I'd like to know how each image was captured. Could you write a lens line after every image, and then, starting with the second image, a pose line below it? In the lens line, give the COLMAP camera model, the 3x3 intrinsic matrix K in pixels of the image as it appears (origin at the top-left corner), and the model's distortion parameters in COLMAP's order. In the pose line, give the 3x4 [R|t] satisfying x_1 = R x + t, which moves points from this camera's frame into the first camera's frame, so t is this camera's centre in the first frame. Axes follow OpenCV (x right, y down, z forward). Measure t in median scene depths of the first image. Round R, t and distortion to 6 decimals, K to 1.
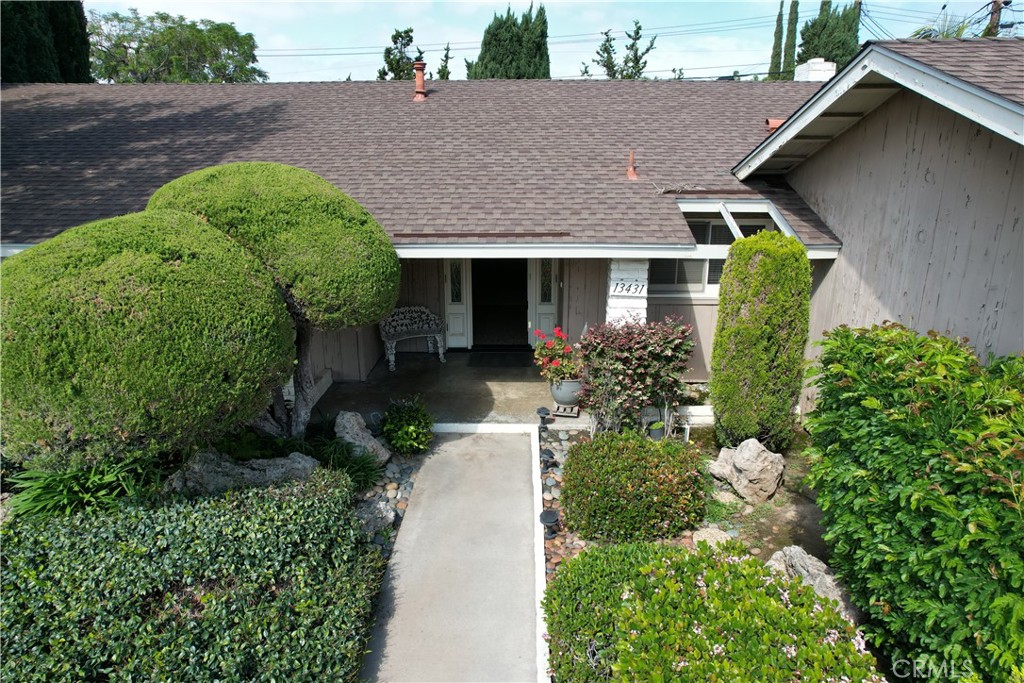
lens RADIAL K [[653.8, 0, 512.0], [0, 653.8, 341.5], [0, 0, 1]] dist [-0.077897, 0.069544]
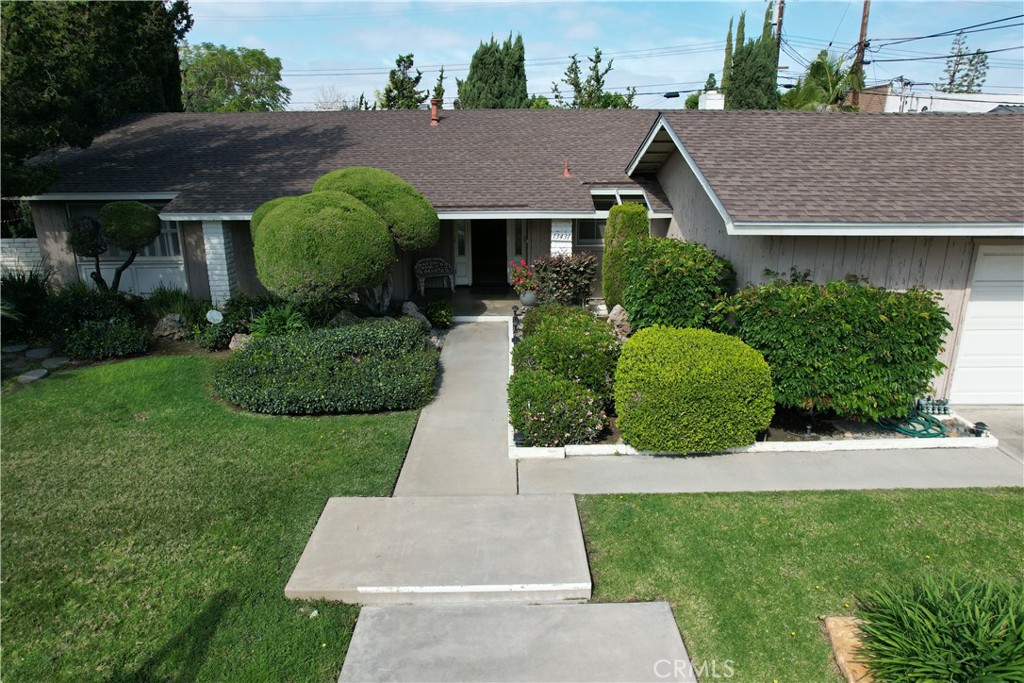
lens RADIAL K [[653.8, 0, 512.0], [0, 653.8, 341.5], [0, 0, 1]] dist [-0.077897, 0.069544]
pose [[0.999703, -0.008724, 0.022763, -0.002167], [0.008722, 0.999962, 0.000183, 0.208562], [-0.022763, 0.000016, 0.999741, -0.805010]]
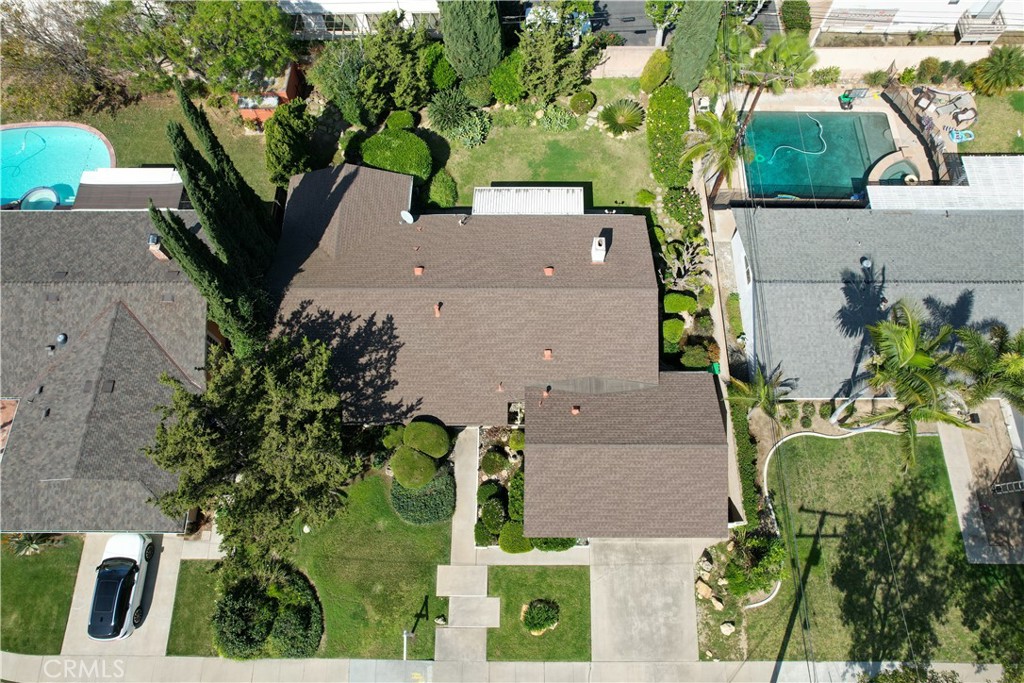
lens RADIAL K [[653.8, 0, 512.0], [0, 653.8, 341.5], [0, 0, 1]] dist [-0.077897, 0.069544]
pose [[0.999890, -0.013871, -0.005220, 0.323392], [0.012681, 0.618383, 0.785775, -4.106659], [-0.007671, -0.785754, 0.618491, -1.447343]]
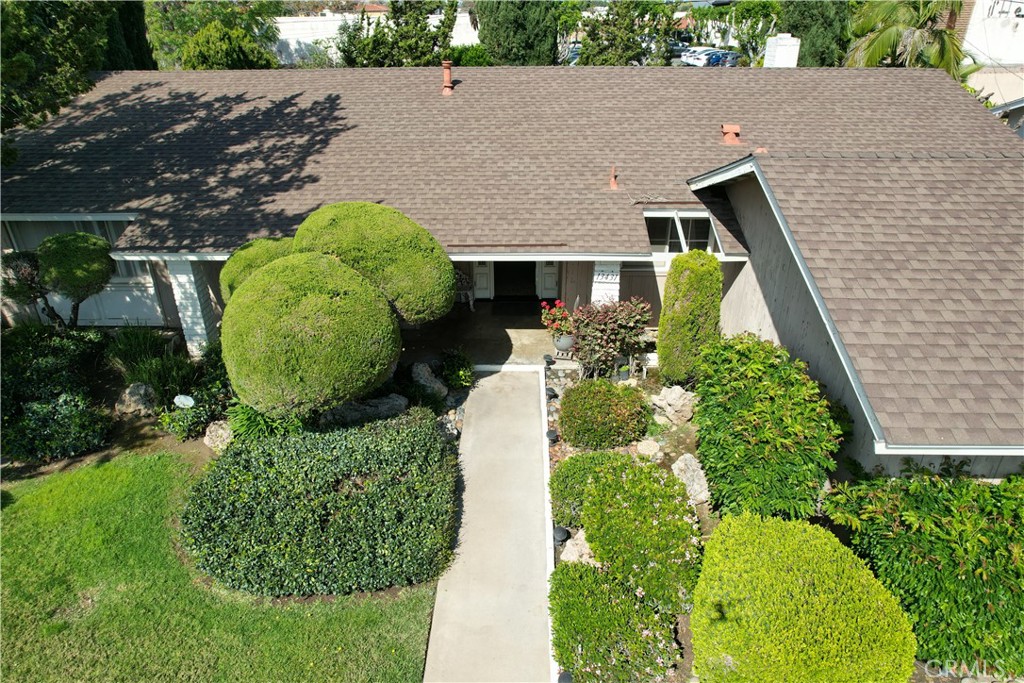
lens RADIAL K [[653.8, 0, 512.0], [0, 653.8, 341.5], [0, 0, 1]] dist [-0.077897, 0.069544]
pose [[0.999992, -0.003649, -0.001498, -0.031870], [0.003856, 0.984231, 0.176847, -0.198305], [0.000829, -0.176851, 0.984237, -0.463203]]
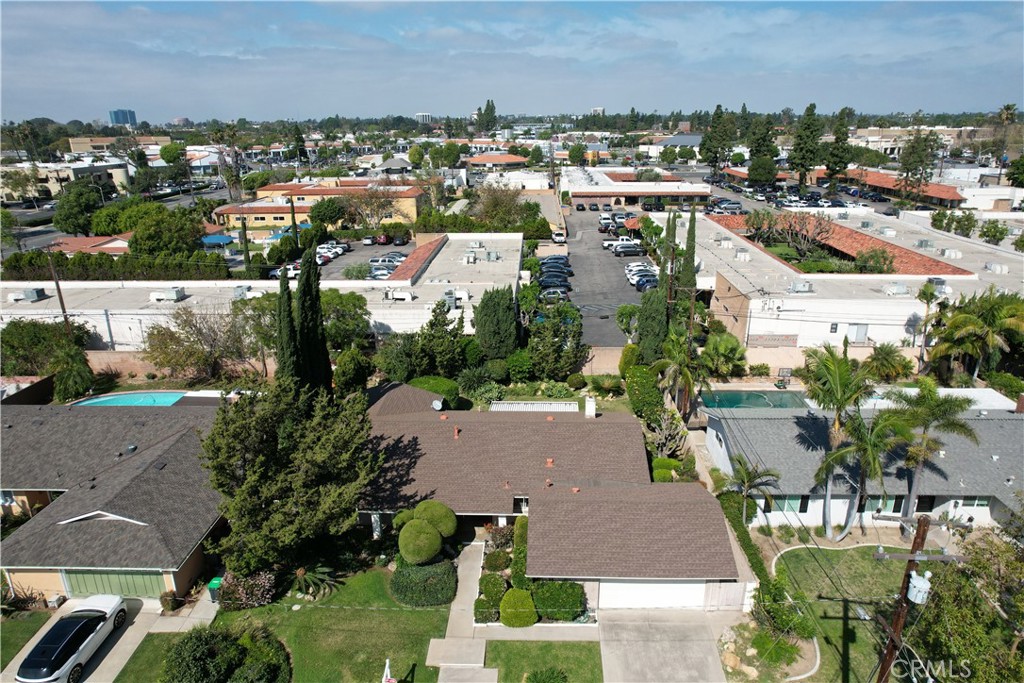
lens RADIAL K [[653.8, 0, 512.0], [0, 653.8, 341.5], [0, 0, 1]] dist [-0.077897, 0.069544]
pose [[0.999806, 0.001820, -0.019596, 0.347394], [-0.000950, 0.999017, 0.044307, -1.632030], [0.019657, -0.044280, 0.998826, -3.853185]]
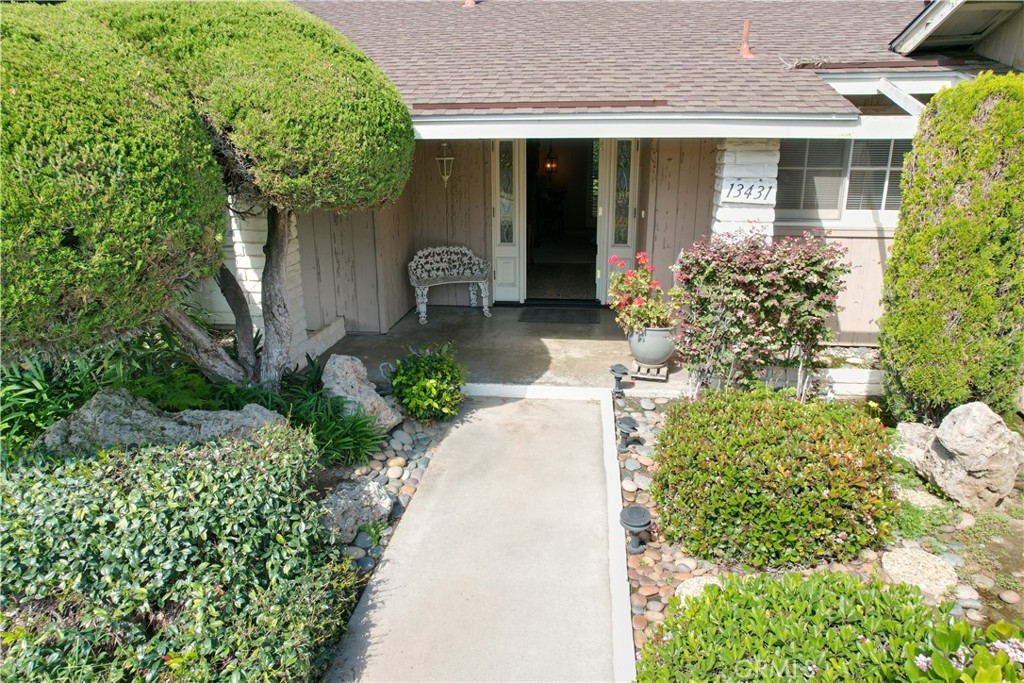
lens RADIAL K [[653.8, 0, 512.0], [0, 653.8, 341.5], [0, 0, 1]] dist [-0.077897, 0.069544]
pose [[0.995489, 0.023753, -0.091856, -0.004259], [-0.023789, 0.999717, 0.000702, 0.082813], [0.091846, 0.001487, 0.995772, 0.294932]]
